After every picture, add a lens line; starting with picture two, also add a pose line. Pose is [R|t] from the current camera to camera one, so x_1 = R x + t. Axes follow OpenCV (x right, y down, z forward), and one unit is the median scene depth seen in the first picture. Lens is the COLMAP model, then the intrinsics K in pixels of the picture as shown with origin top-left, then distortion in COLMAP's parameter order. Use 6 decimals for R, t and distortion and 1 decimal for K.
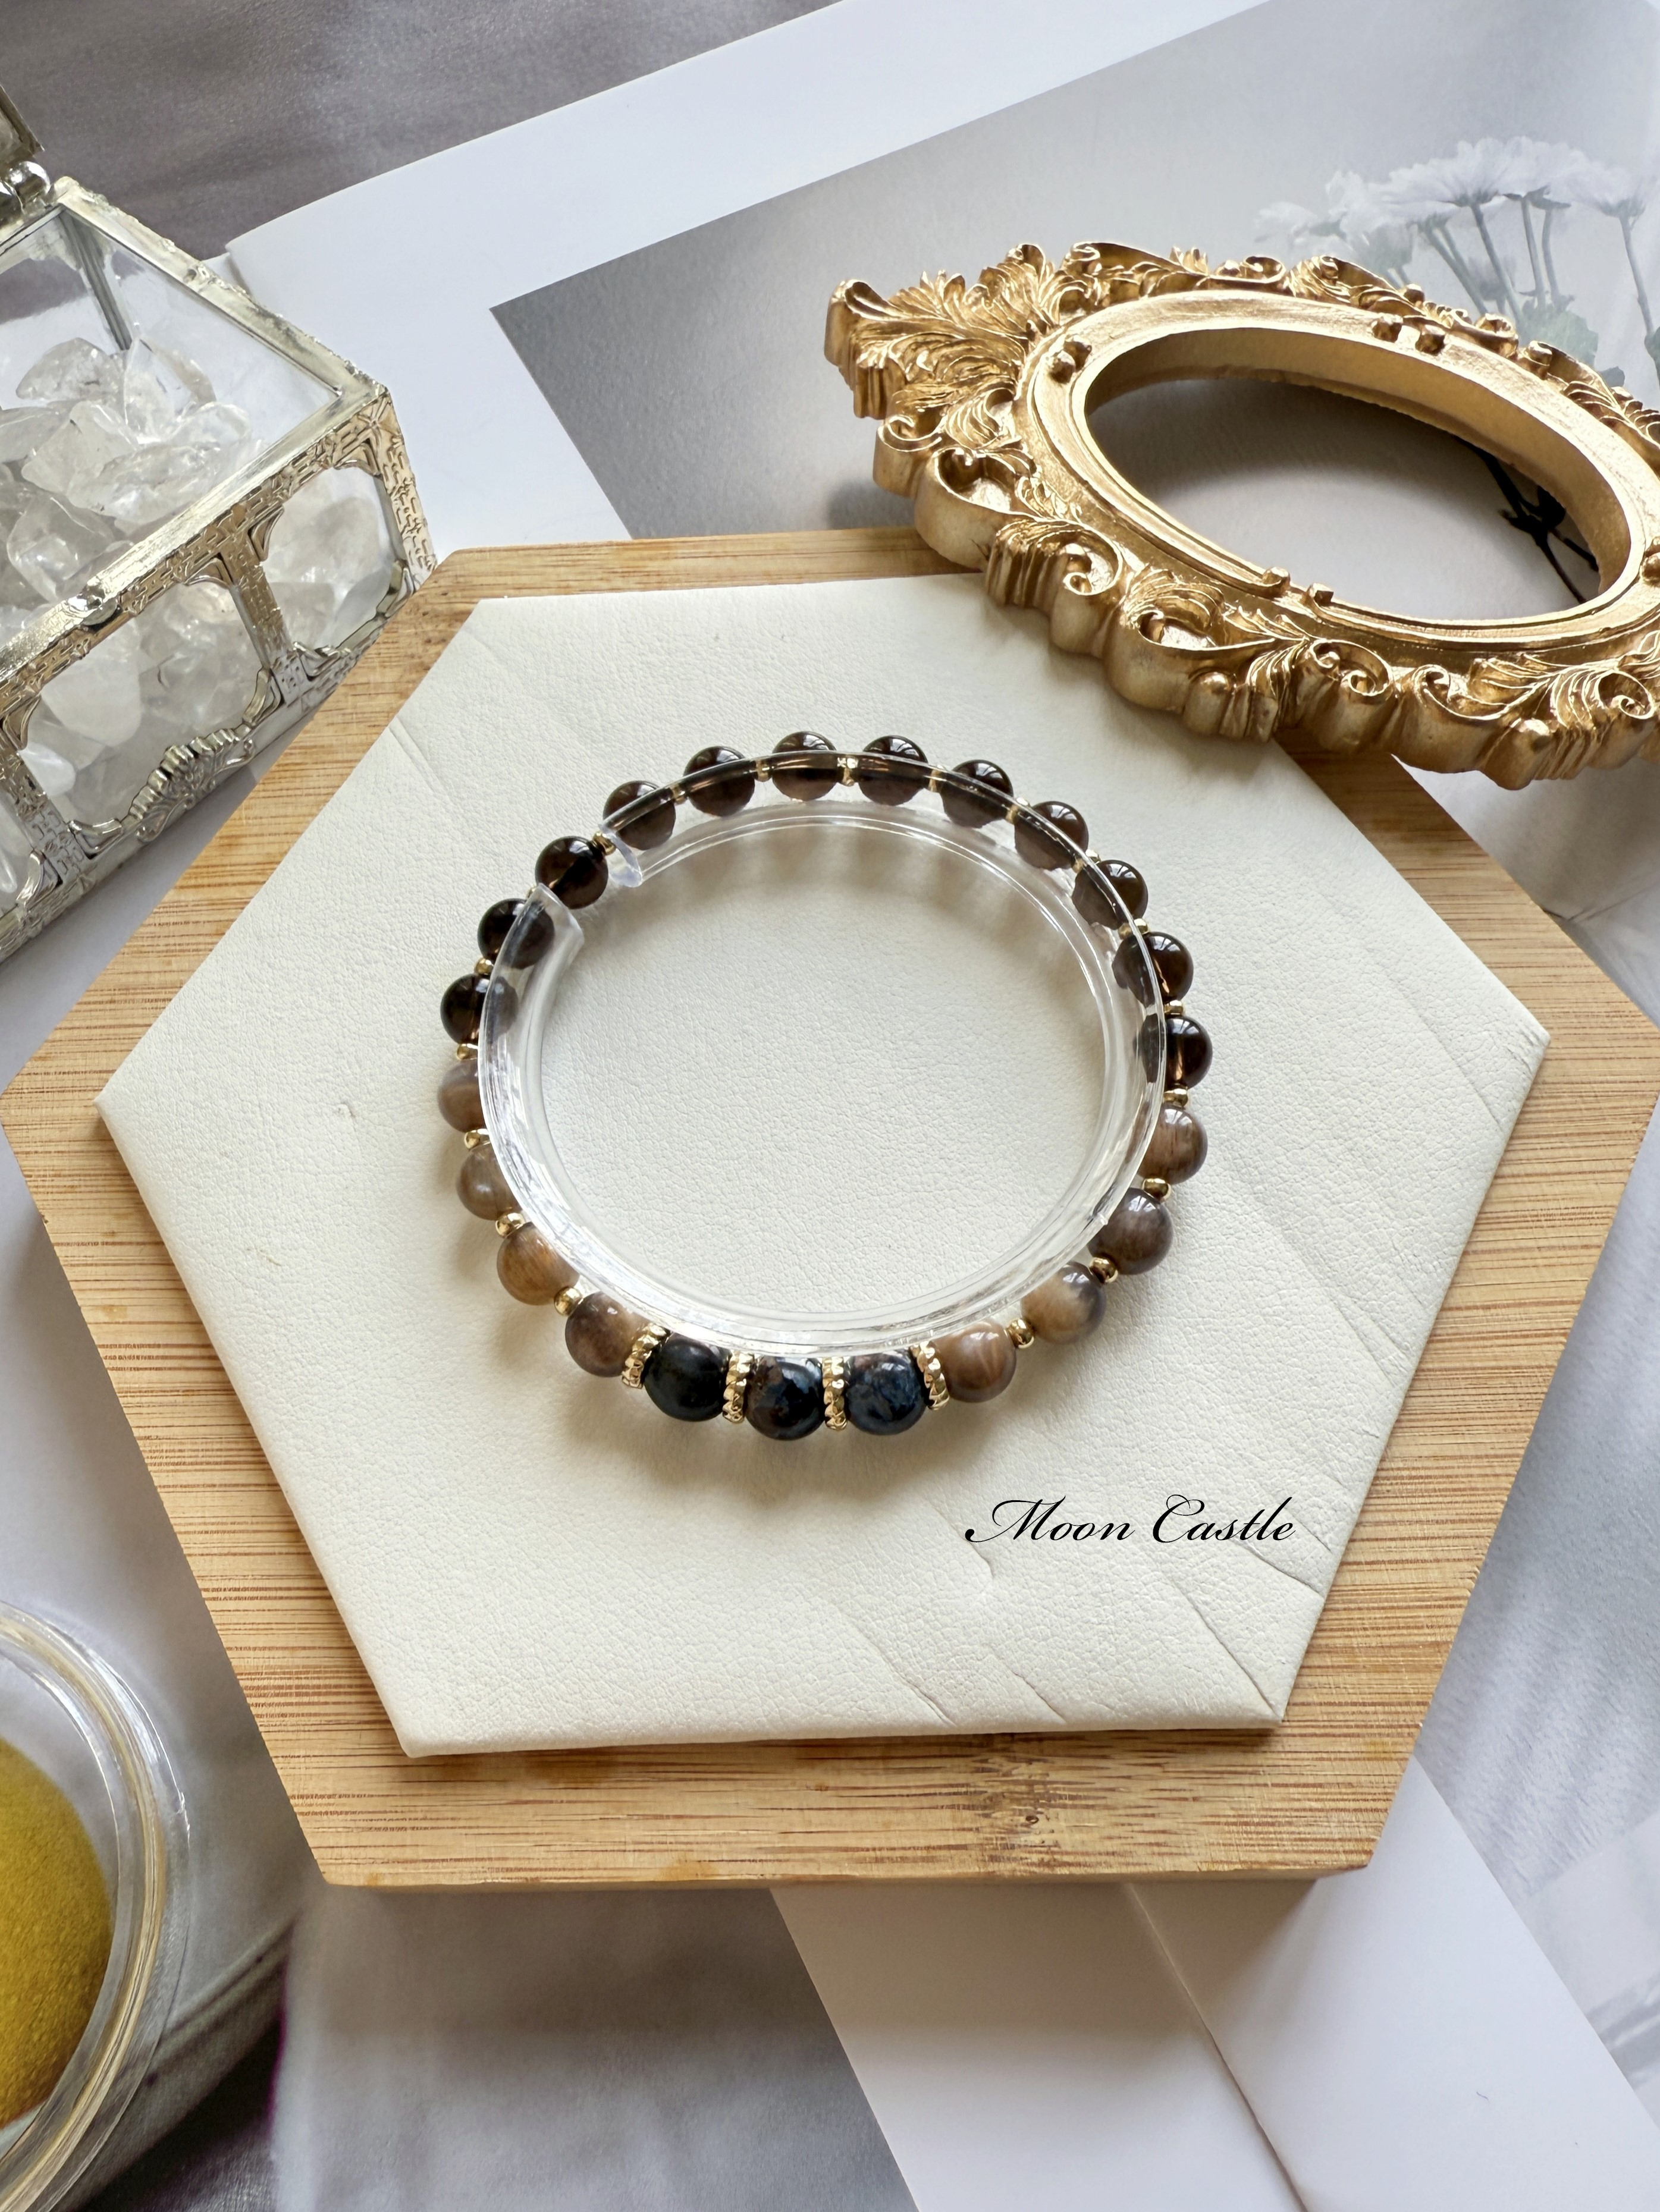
lens RADIAL K [[1703.8, 0, 768.3], [0, 1703.8, 1068.5], [0, 0, 1]] dist [0.000750, -0.000153]
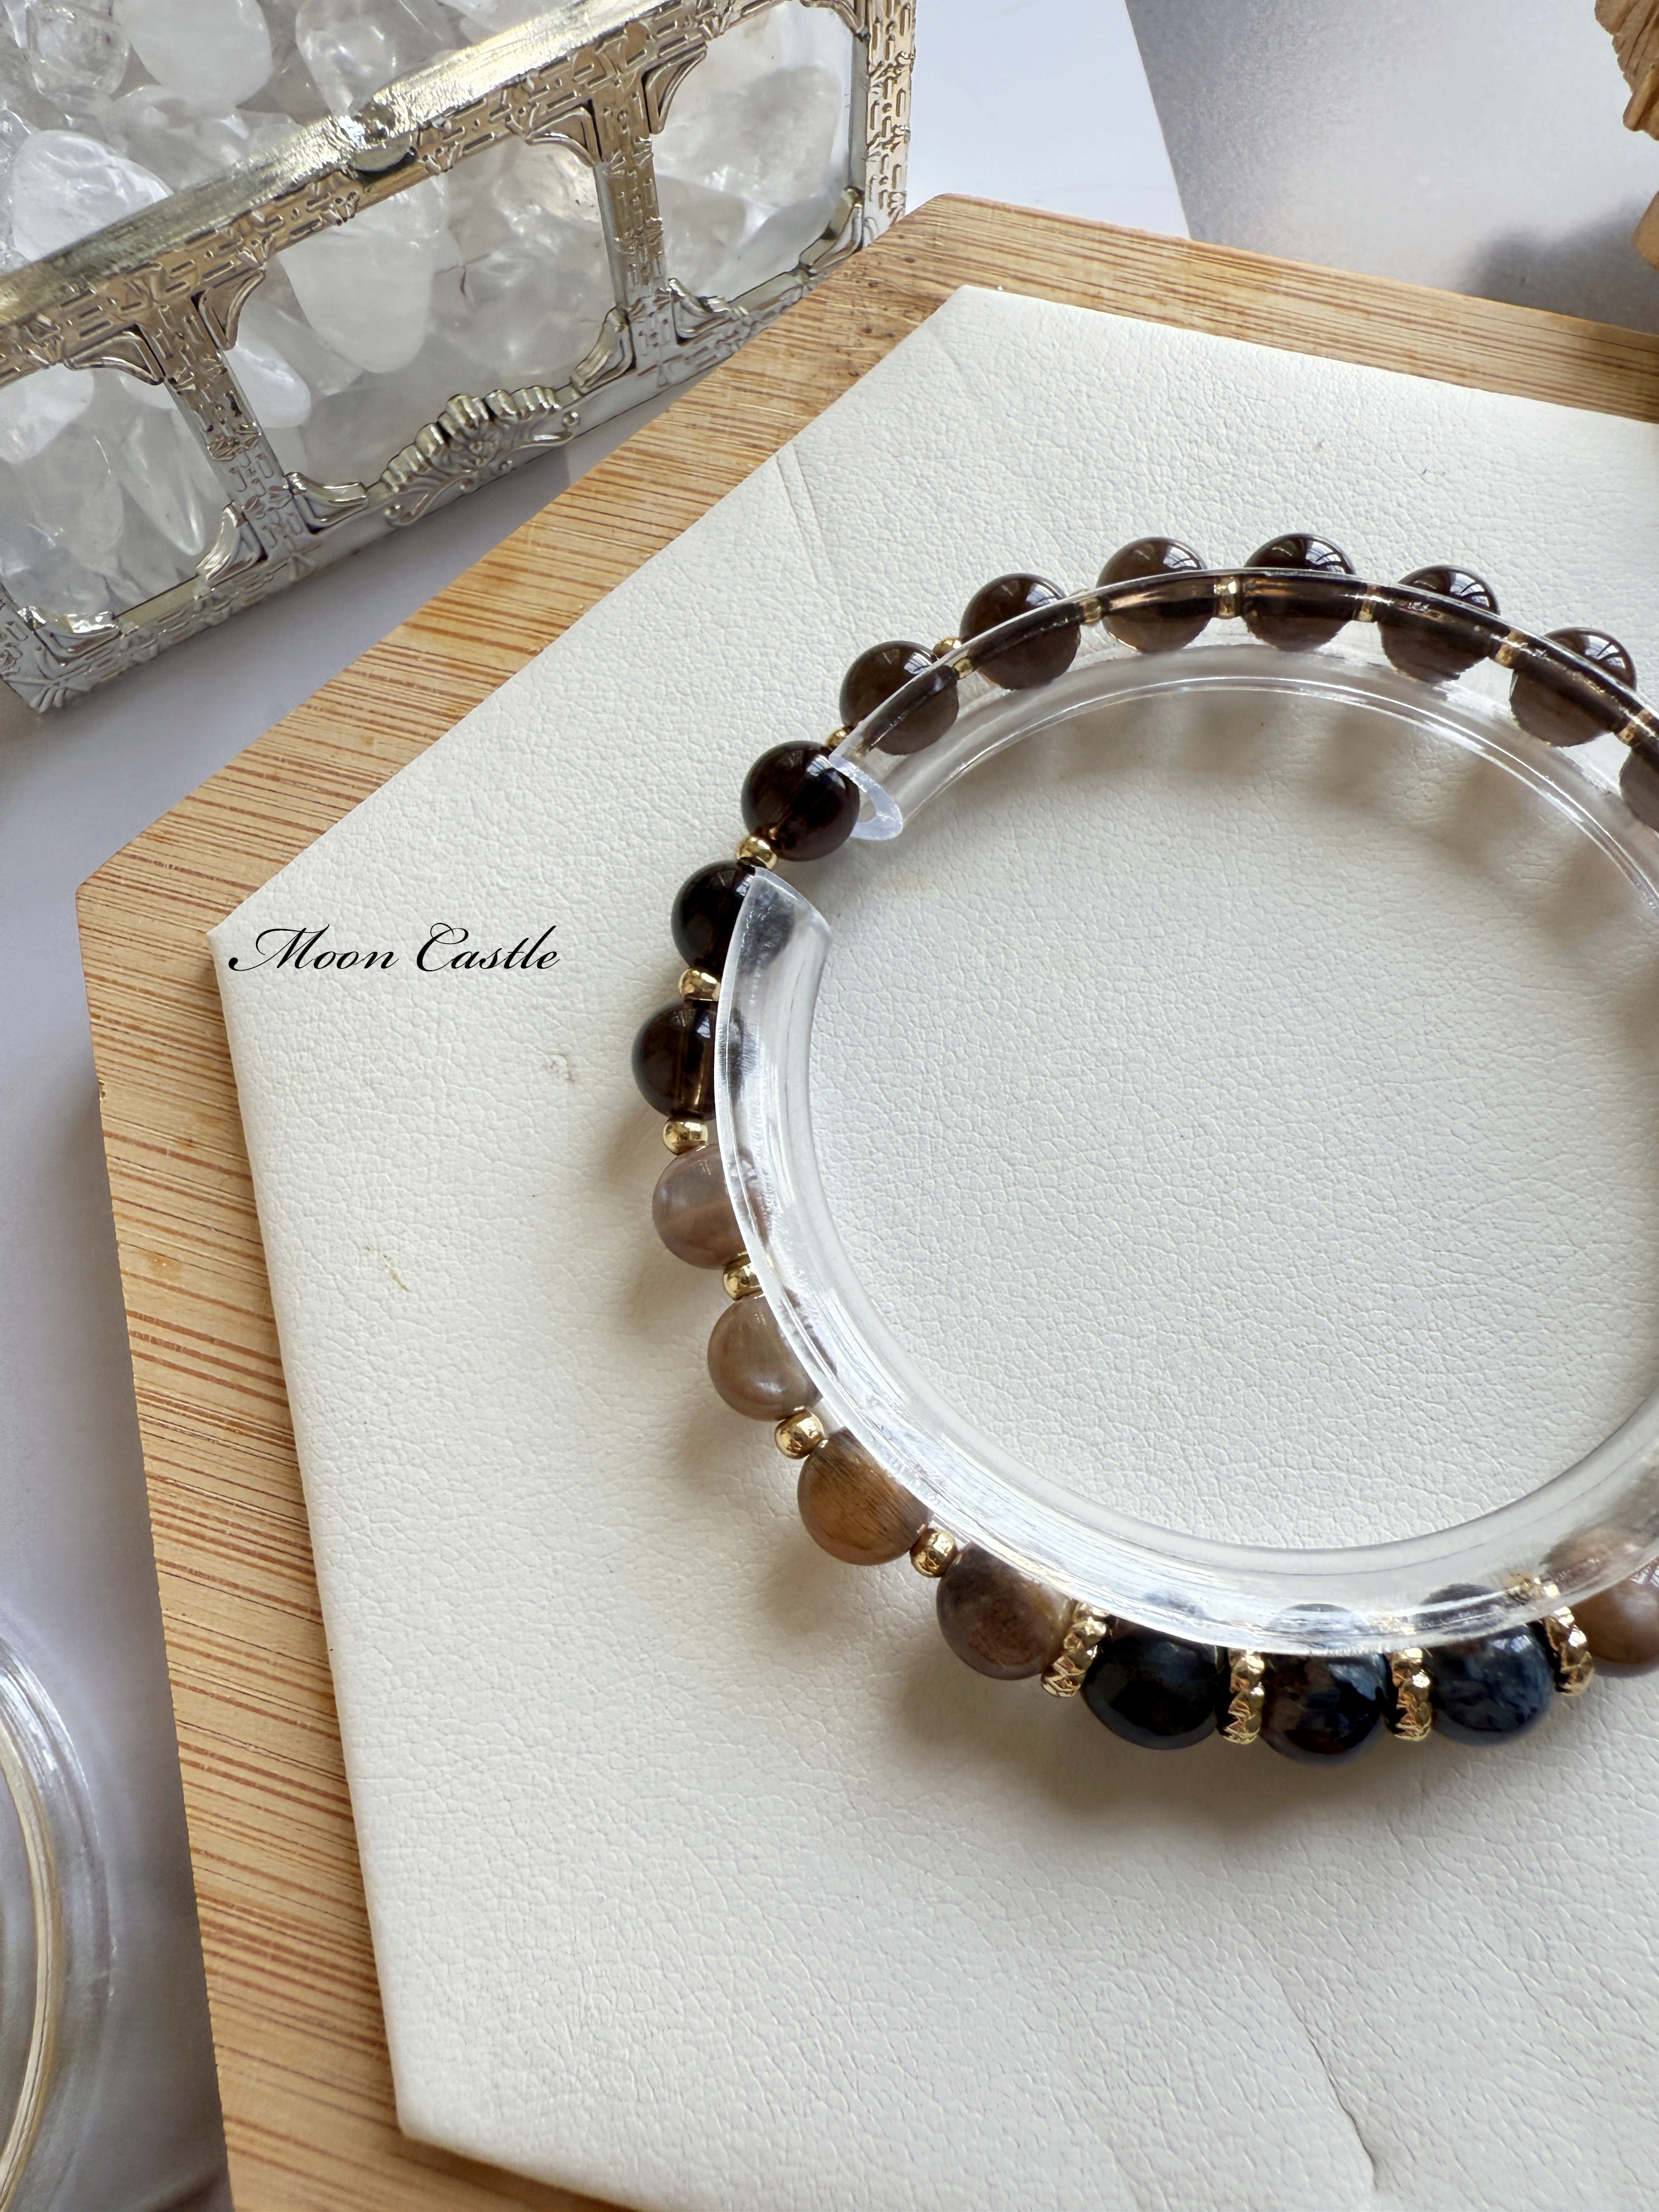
lens RADIAL K [[1587.4, 0, 822.2], [0, 1587.4, 1094.2], [0, 0, 1]] dist [0.004686, -0.001858]
pose [[0.956727, 0.284383, -0.061650, -0.116845], [-0.266915, 0.942034, 0.203295, -0.116165], [0.115890, -0.178042, 0.977175, 0.432387]]
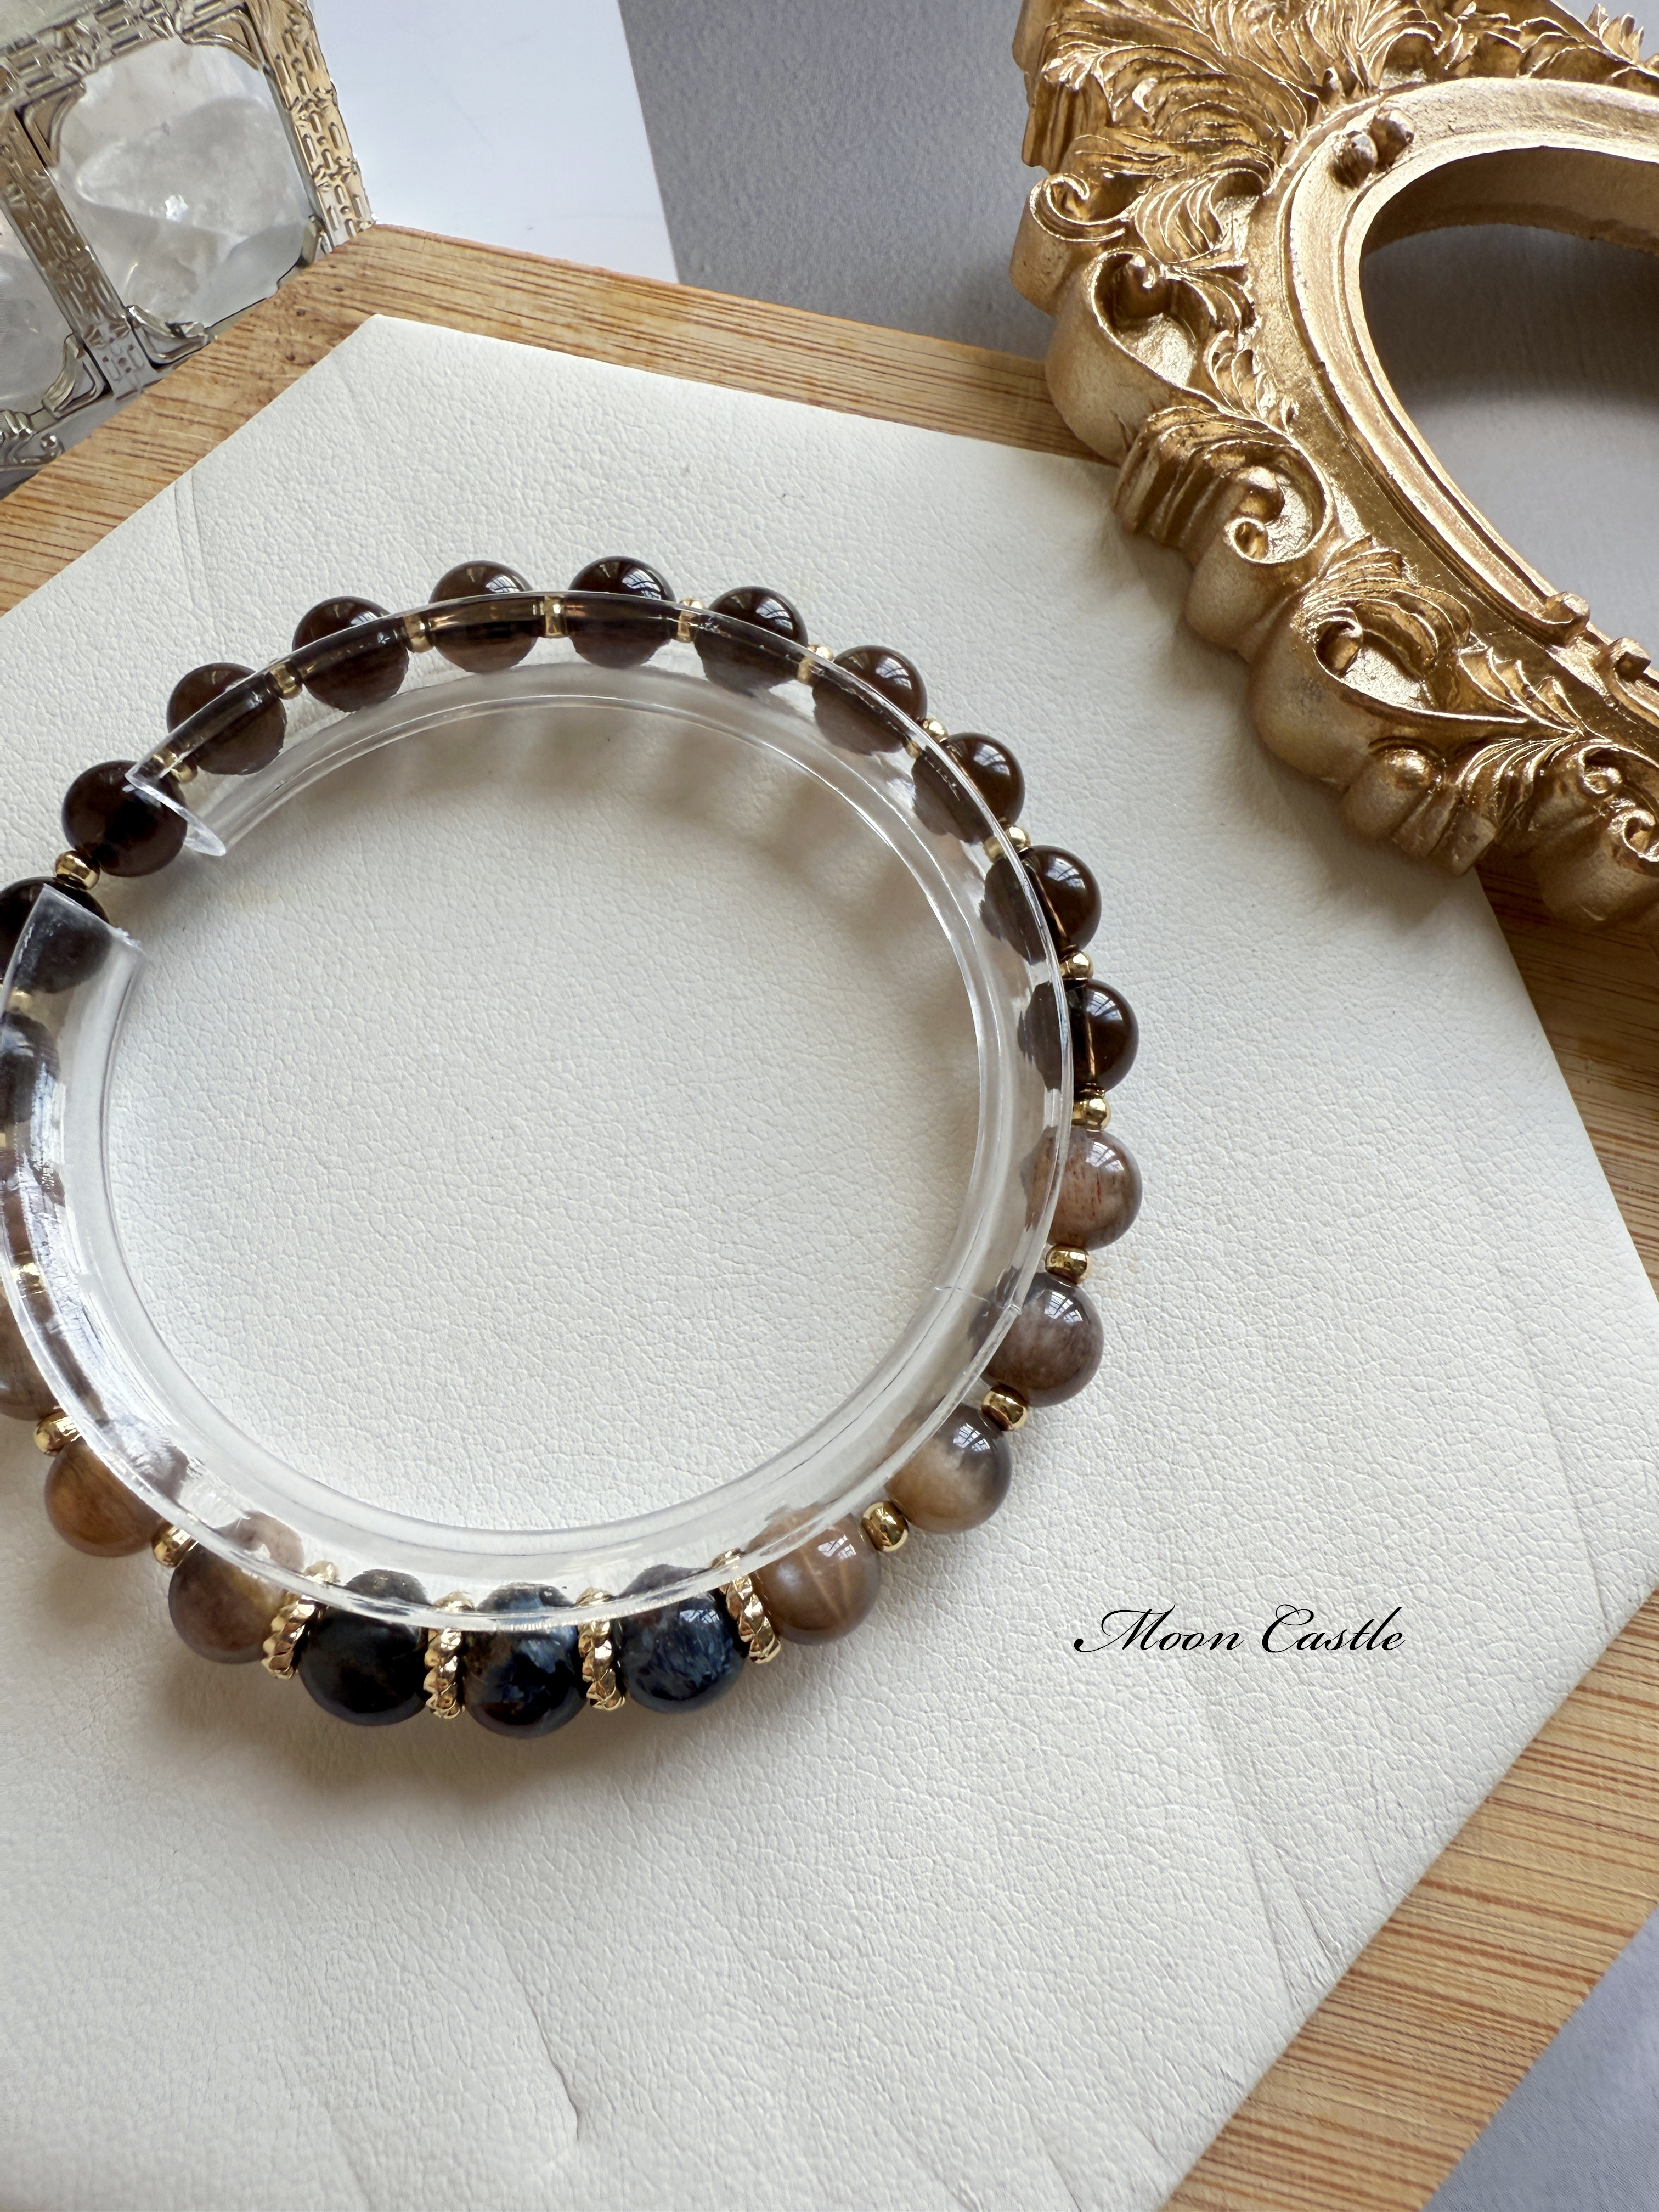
lens RADIAL K [[1584.6, 0, 815.7], [0, 1584.6, 1093.9], [0, 0, 1]] dist [0.003492, 0.000916]
pose [[0.962641, 0.268763, -0.032993, 0.116287], [-0.257653, 0.946626, 0.193688, -0.184258], [0.083288, -0.177951, 0.980508, 0.434901]]
